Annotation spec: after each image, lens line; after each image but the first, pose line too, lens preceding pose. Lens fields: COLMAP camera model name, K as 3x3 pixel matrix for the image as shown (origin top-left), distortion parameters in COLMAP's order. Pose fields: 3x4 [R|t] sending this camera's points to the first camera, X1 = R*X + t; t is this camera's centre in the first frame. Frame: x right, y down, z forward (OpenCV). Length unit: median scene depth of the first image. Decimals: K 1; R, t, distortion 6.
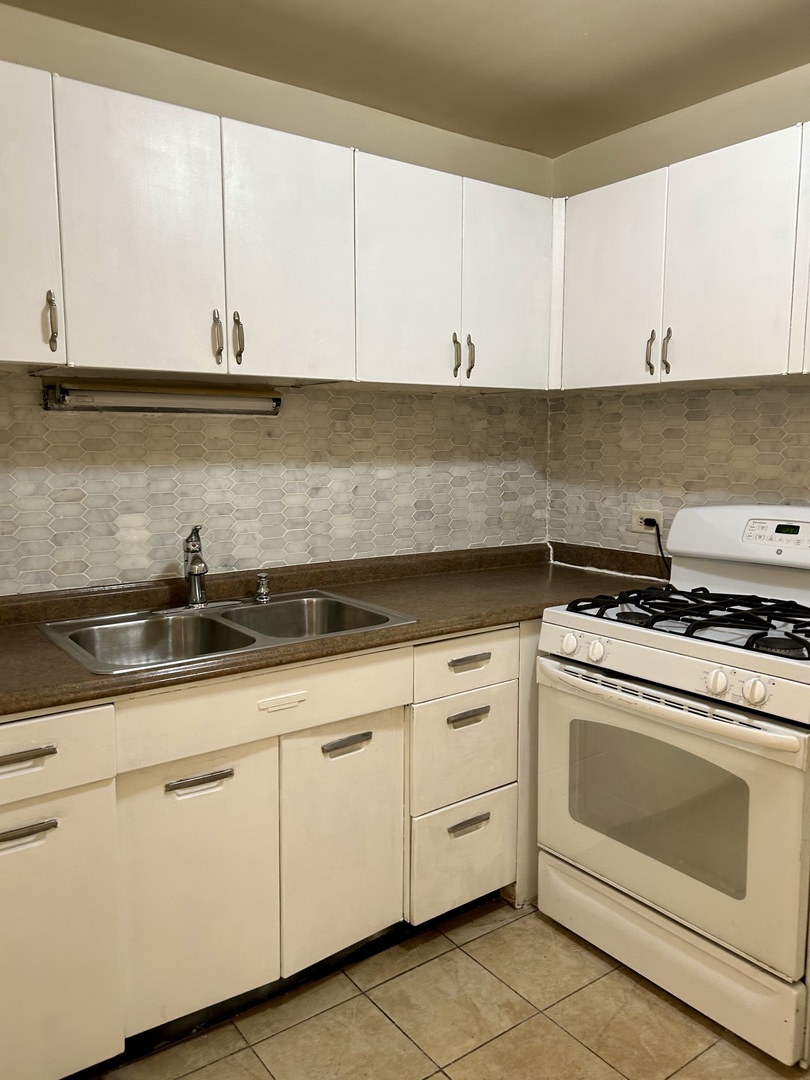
lens RADIAL K [[805.4, 0, 399.2], [0, 805.4, 534.5], [0, 0, 1]] dist [0.063536, -0.086940]
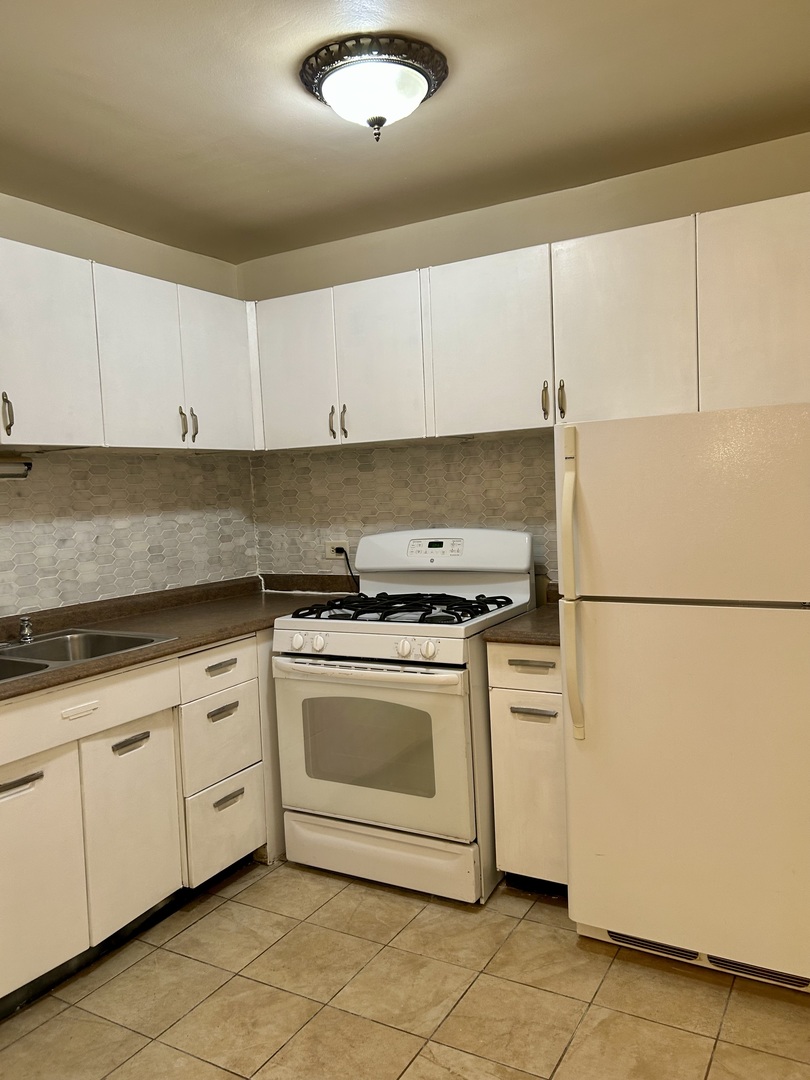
lens RADIAL K [[805.4, 0, 399.2], [0, 805.4, 534.5], [0, 0, 1]] dist [0.063536, -0.086940]
pose [[0.913382, -0.064187, 0.402013, -0.145931], [0.091121, 0.994672, -0.048214, 0.037435], [-0.396776, 0.080669, 0.914364, -0.264299]]
